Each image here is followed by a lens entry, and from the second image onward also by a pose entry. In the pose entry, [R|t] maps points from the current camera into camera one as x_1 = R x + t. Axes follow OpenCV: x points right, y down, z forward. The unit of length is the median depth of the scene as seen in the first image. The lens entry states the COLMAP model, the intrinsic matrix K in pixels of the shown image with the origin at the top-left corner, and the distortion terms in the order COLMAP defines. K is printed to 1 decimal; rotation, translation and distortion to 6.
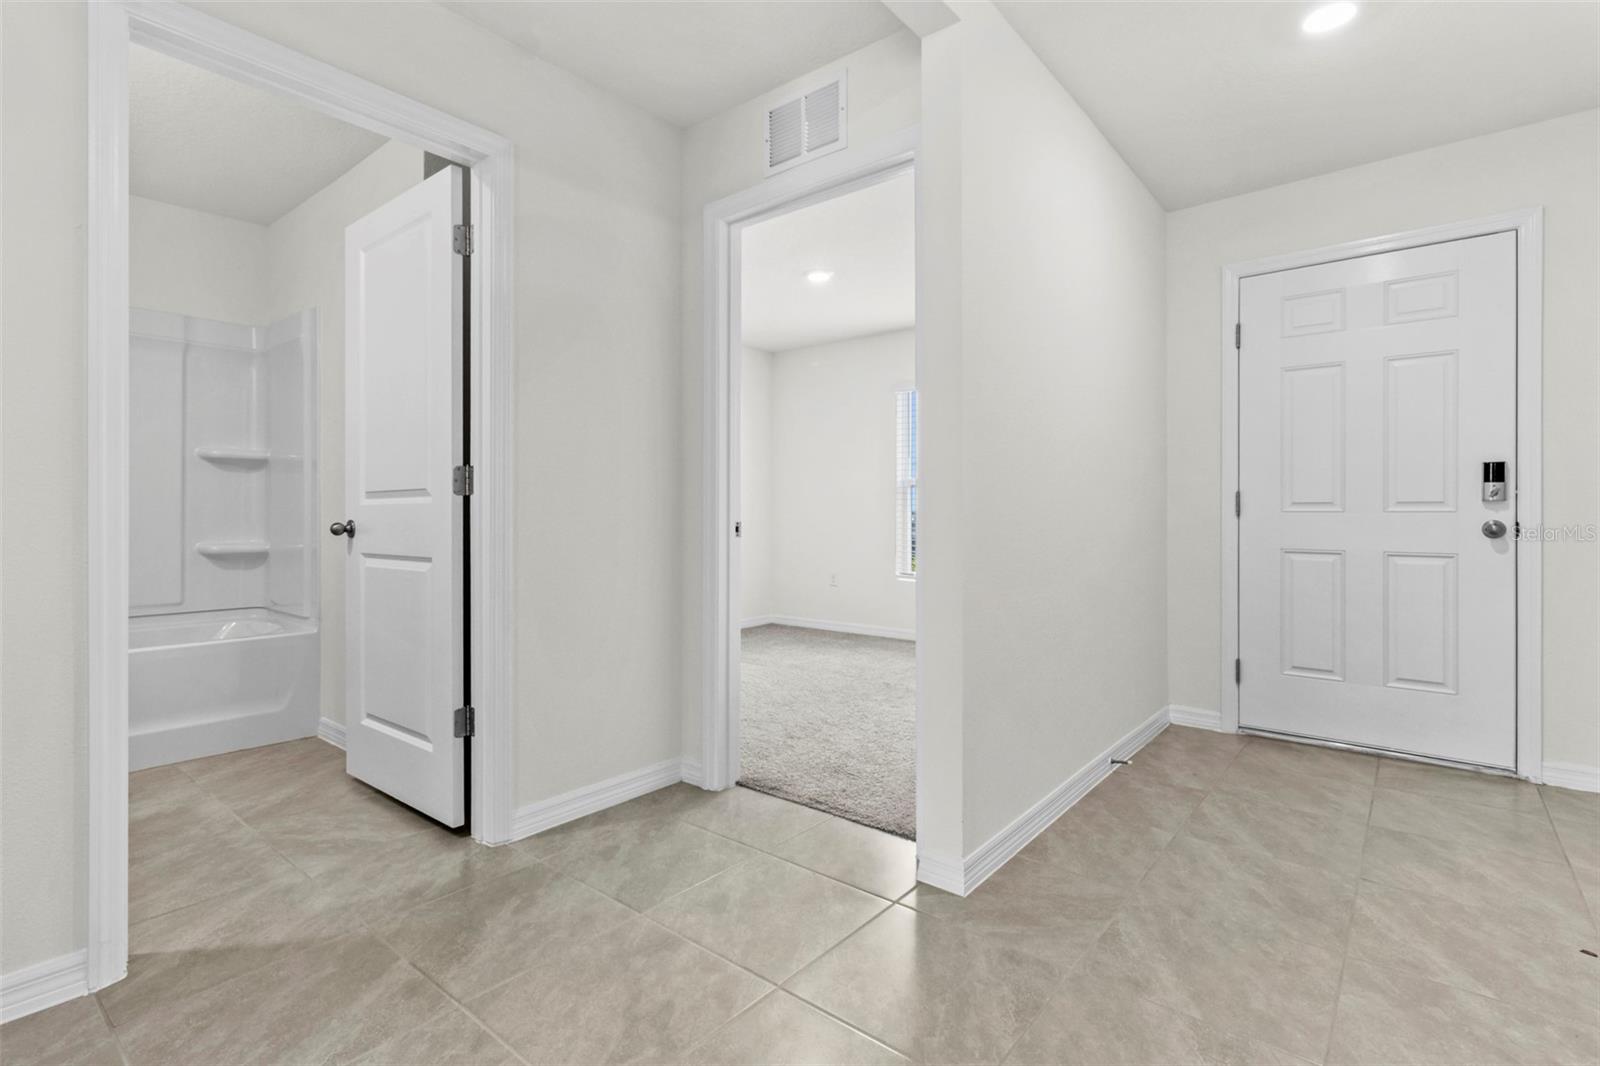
lens RADIAL K [[741.9, 0, 804.9], [0, 741.9, 513.4], [0, 0, 1]] dist [0.001795, -0.000215]
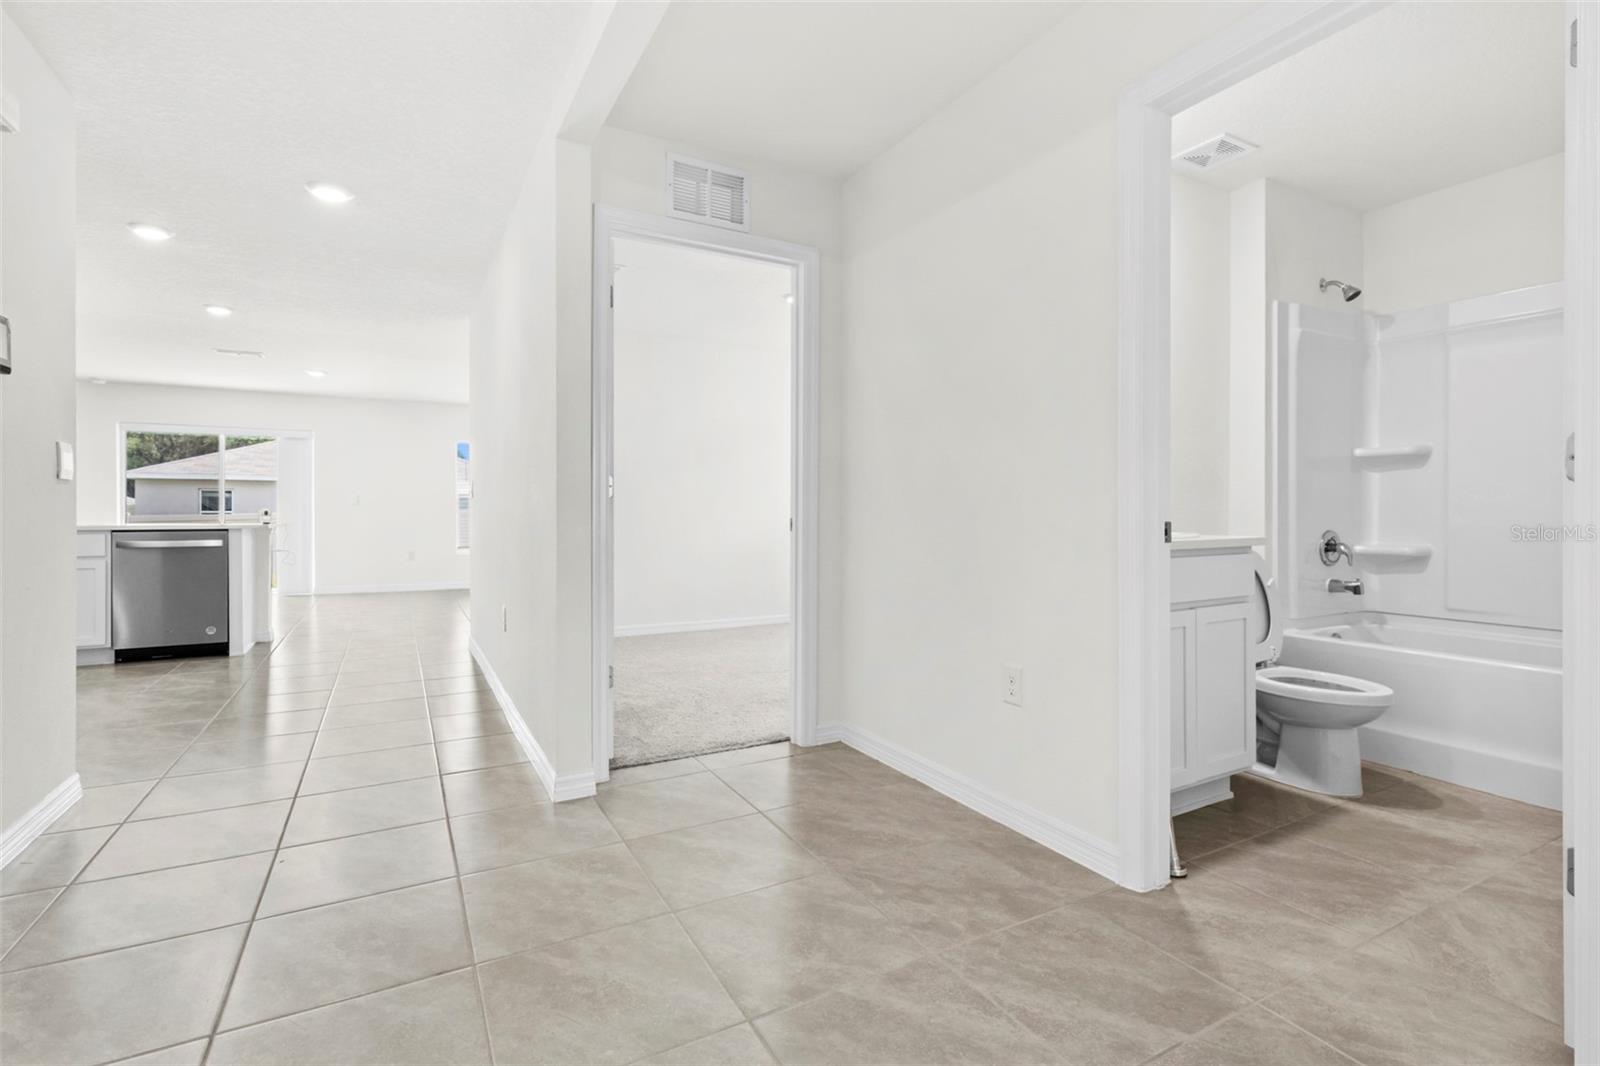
lens RADIAL K [[741.9, 0, 804.9], [0, 741.9, 513.4], [0, 0, 1]] dist [0.001795, -0.000215]
pose [[-0.362418, 0.000293, -0.932016, 0.298947], [0.001348, 0.999999, -0.000209, -0.001180], [0.932015, -0.001332, -0.362418, 0.647351]]
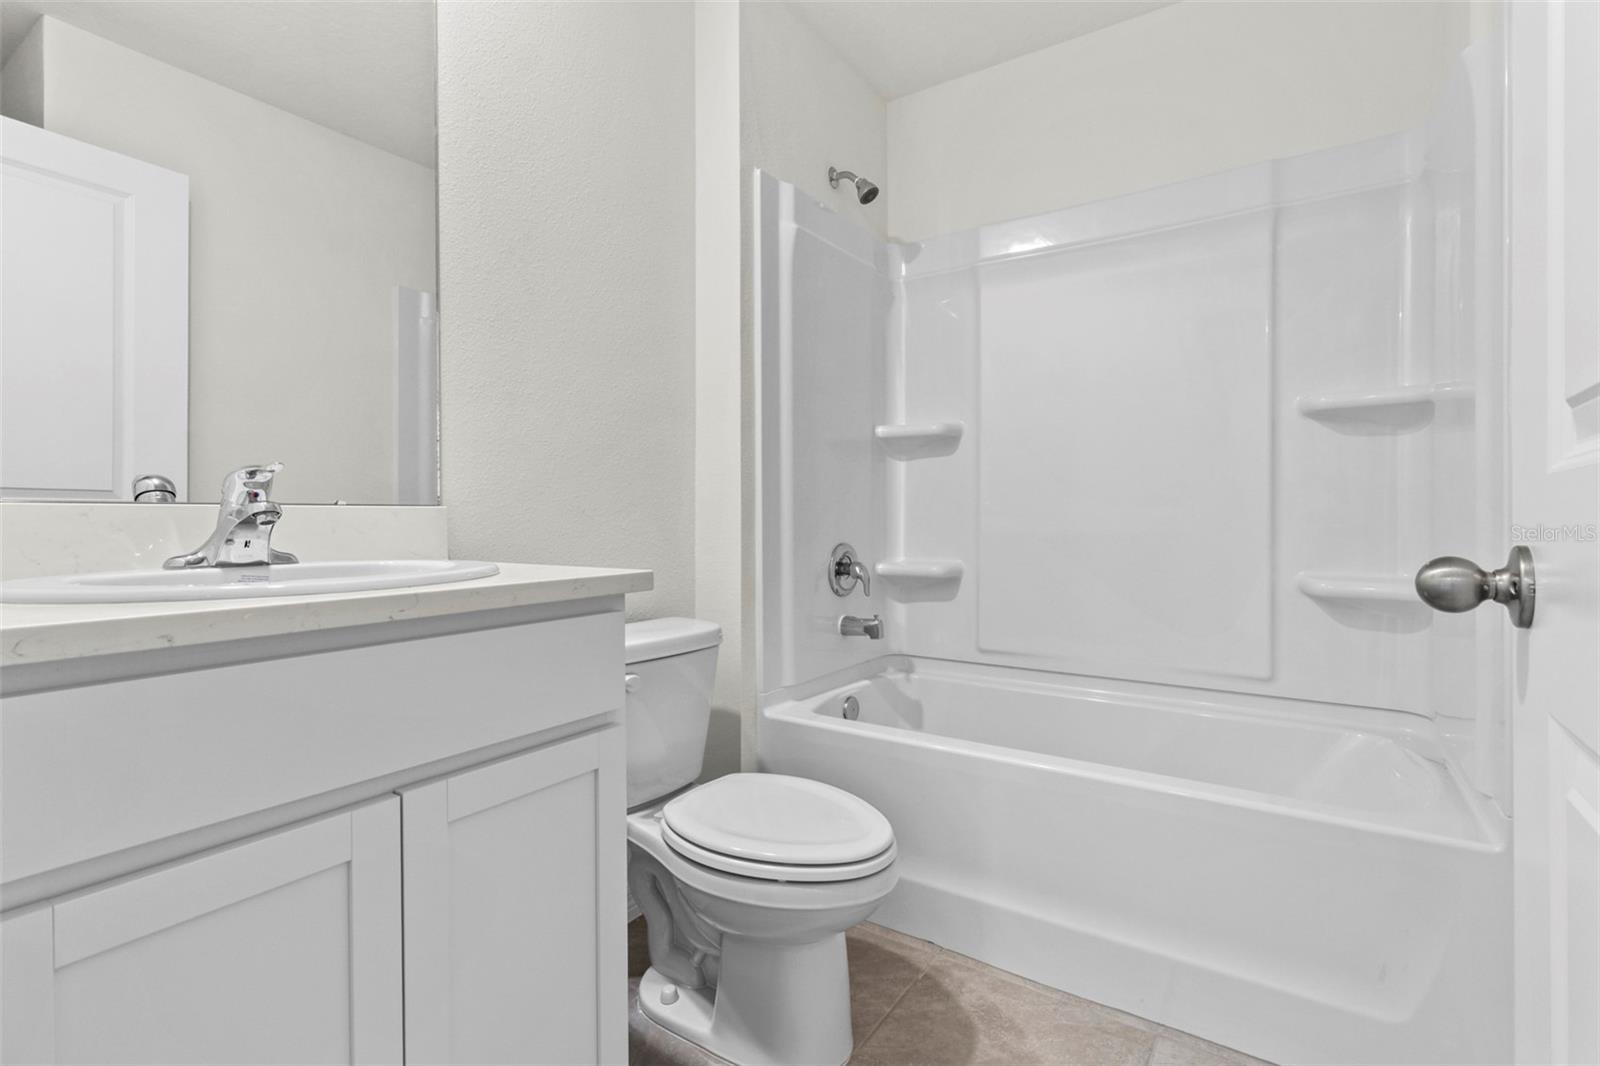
lens RADIAL K [[741.9, 0, 804.9], [0, 741.9, 513.4], [0, 0, 1]] dist [0.001795, -0.000215]
pose [[0.105185, -0.006789, -0.994430, -0.511785], [0.003430, 0.999973, -0.006465, -0.000052], [0.994447, -0.002731, 0.105205, 0.943739]]
